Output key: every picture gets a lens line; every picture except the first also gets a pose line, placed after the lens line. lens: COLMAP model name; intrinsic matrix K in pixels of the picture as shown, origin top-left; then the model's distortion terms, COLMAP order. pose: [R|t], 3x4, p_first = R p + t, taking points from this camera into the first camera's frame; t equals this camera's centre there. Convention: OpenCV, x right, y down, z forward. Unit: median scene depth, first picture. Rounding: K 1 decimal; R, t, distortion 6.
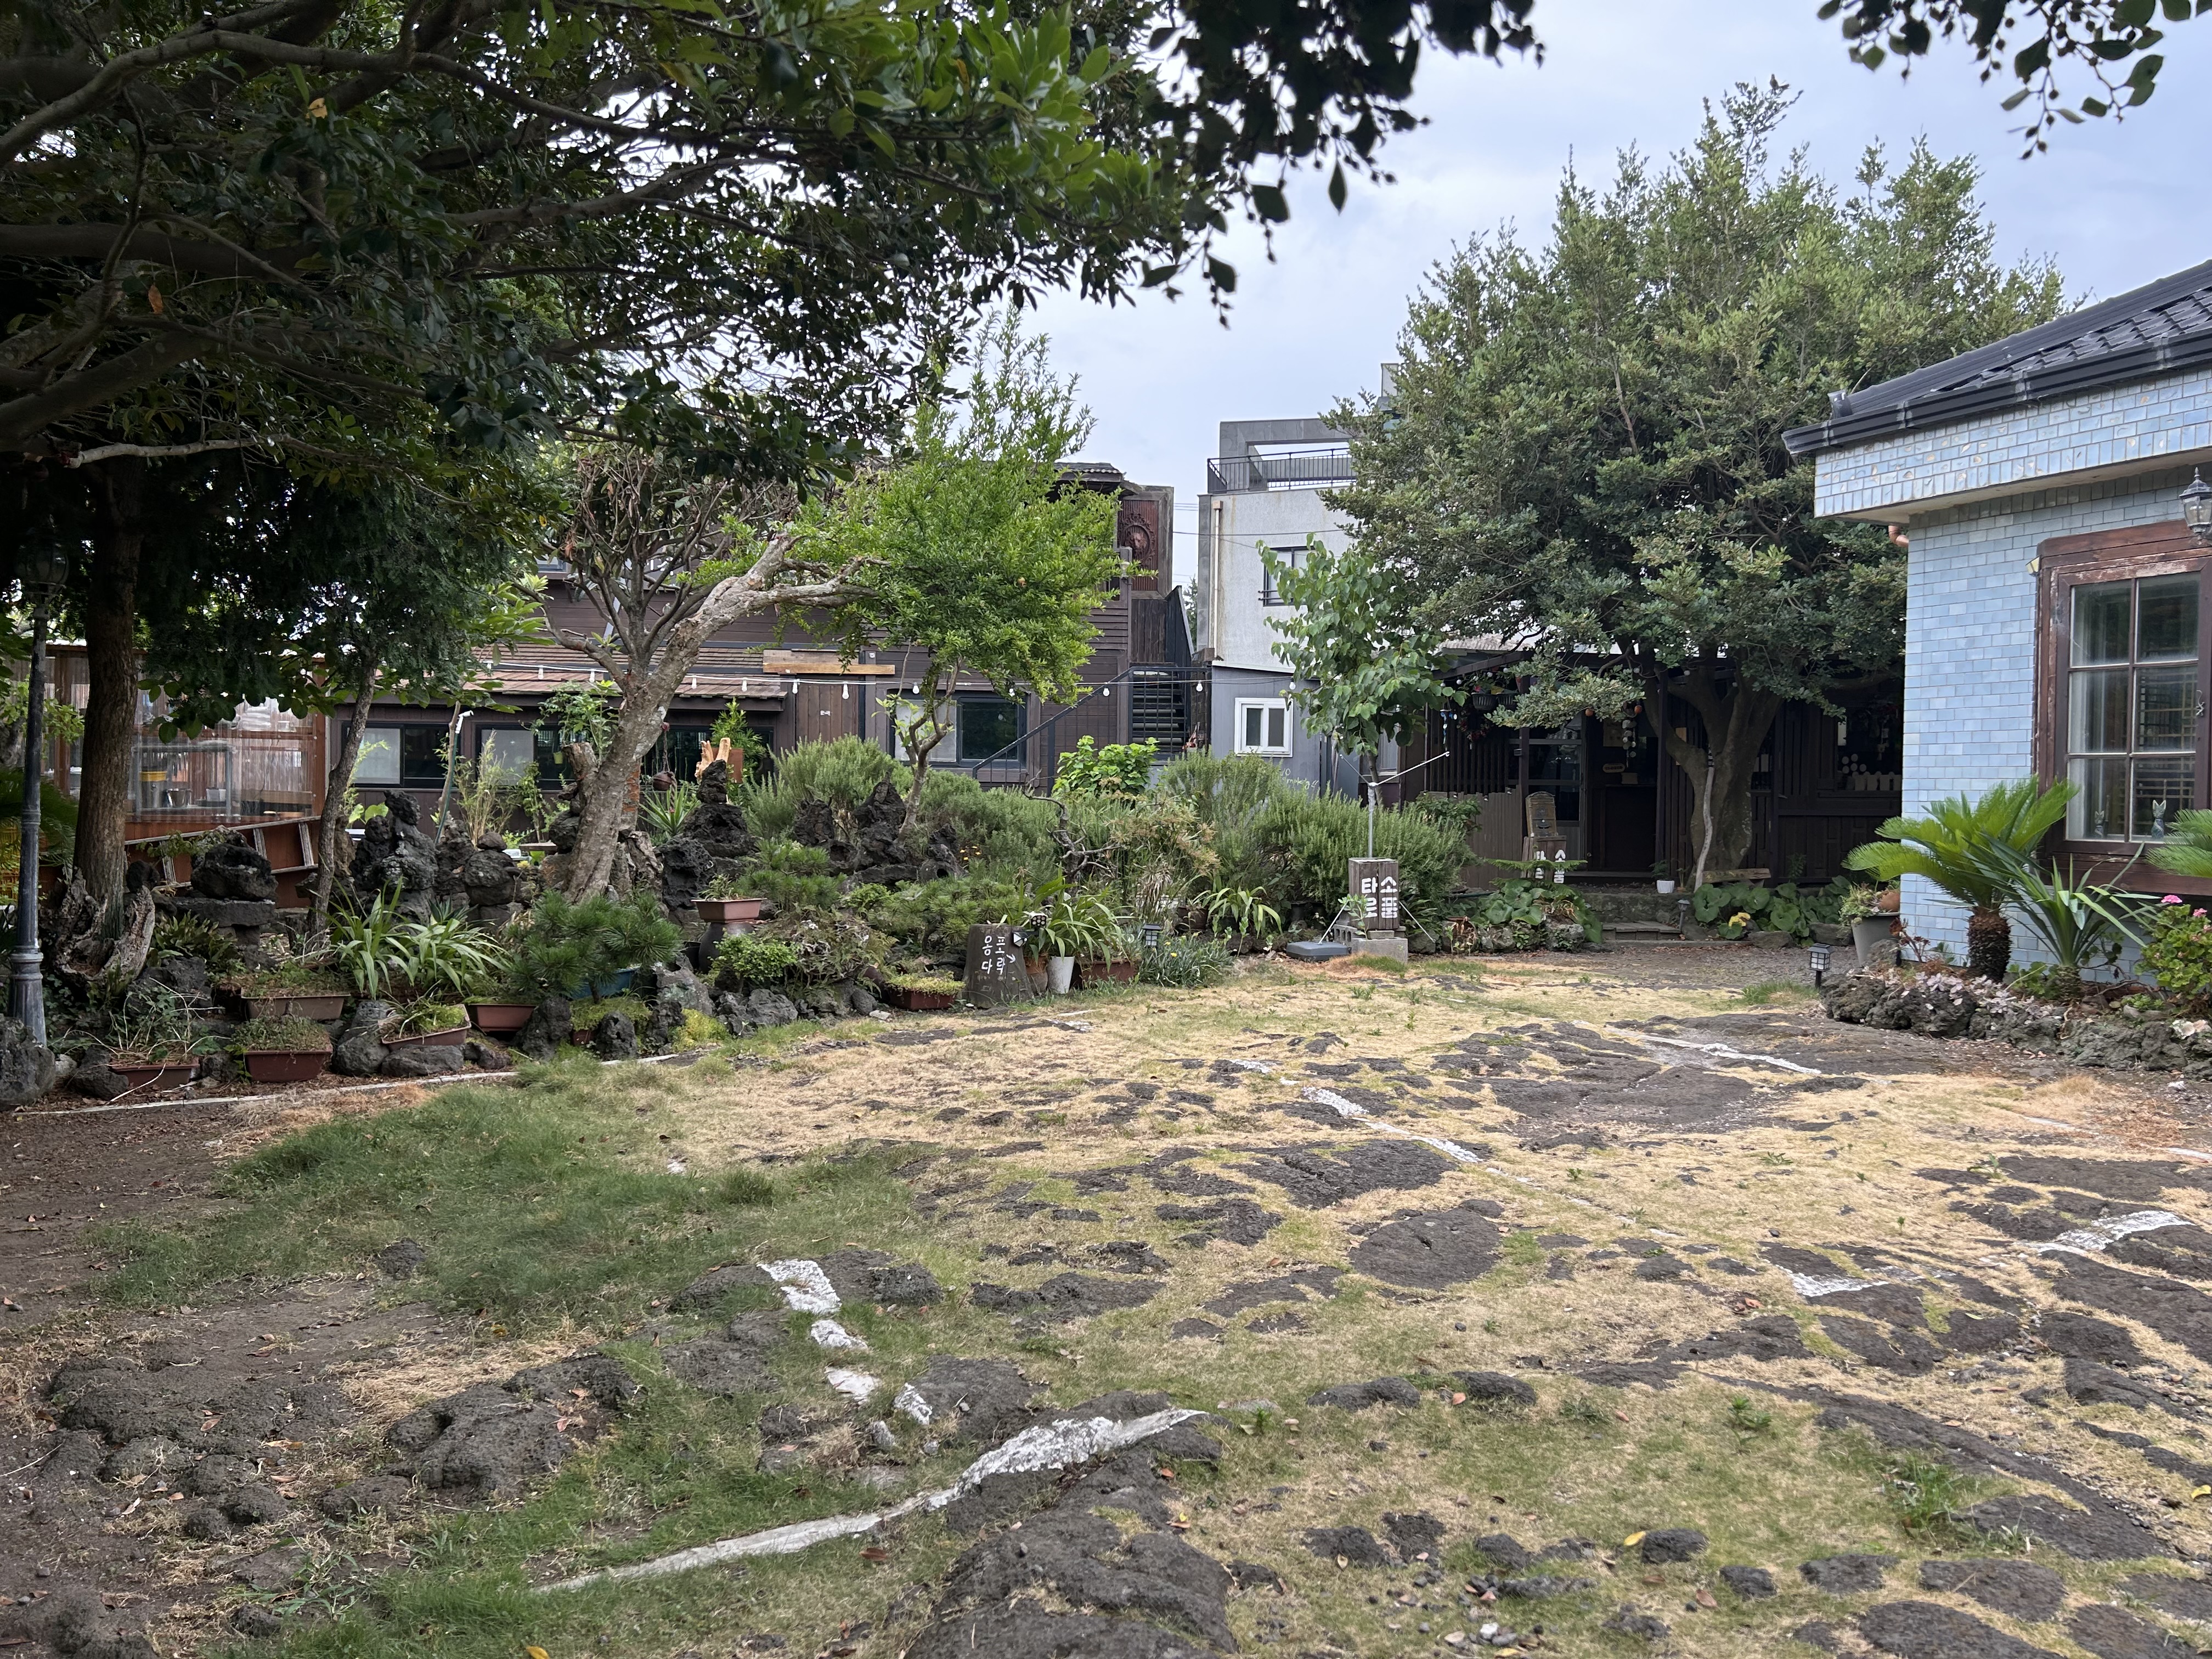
lens RADIAL K [[1688.0, 0, 1107.5], [0, 1688.0, 819.0], [0, 0, 1]] dist [0.118184, -0.170033]
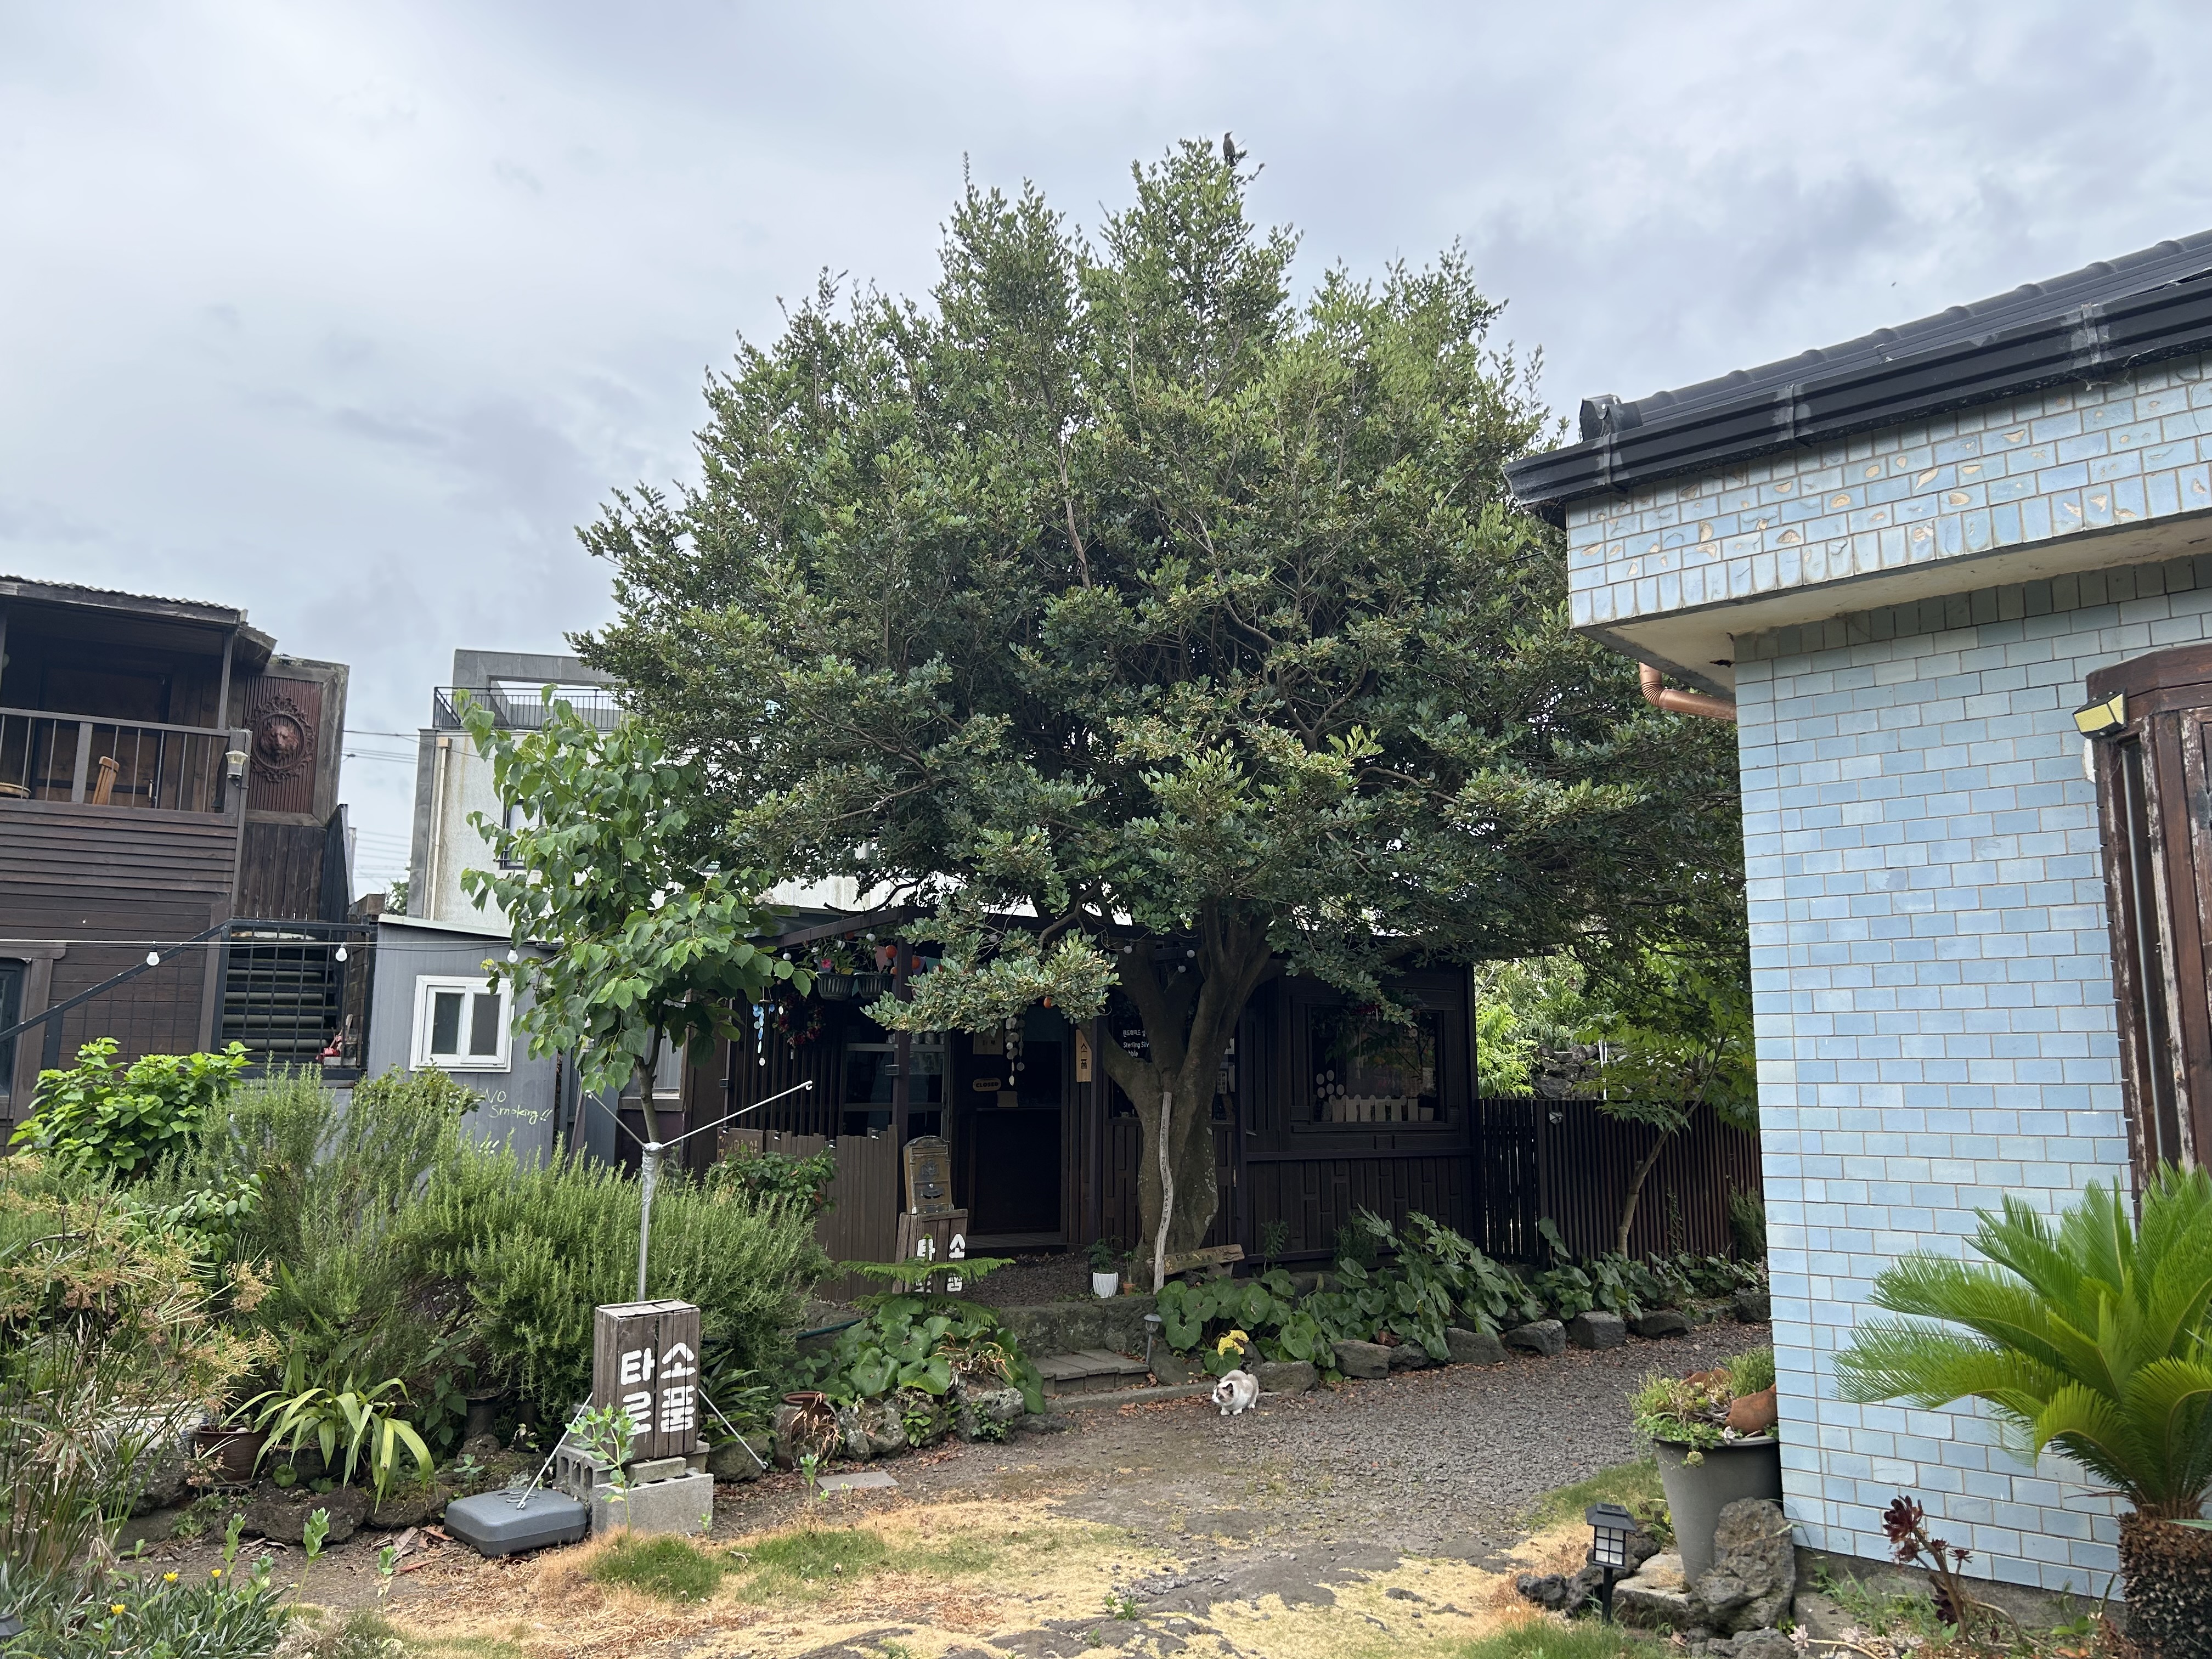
lens RADIAL K [[1688.0, 0, 1107.5], [0, 1688.0, 819.0], [0, 0, 1]] dist [0.118184, -0.170033]
pose [[0.910218, 0.058869, 0.409924, 0.063112], [0.011688, 0.985799, -0.167523, -0.028092], [-0.413964, 0.157274, 0.896604, 0.451761]]
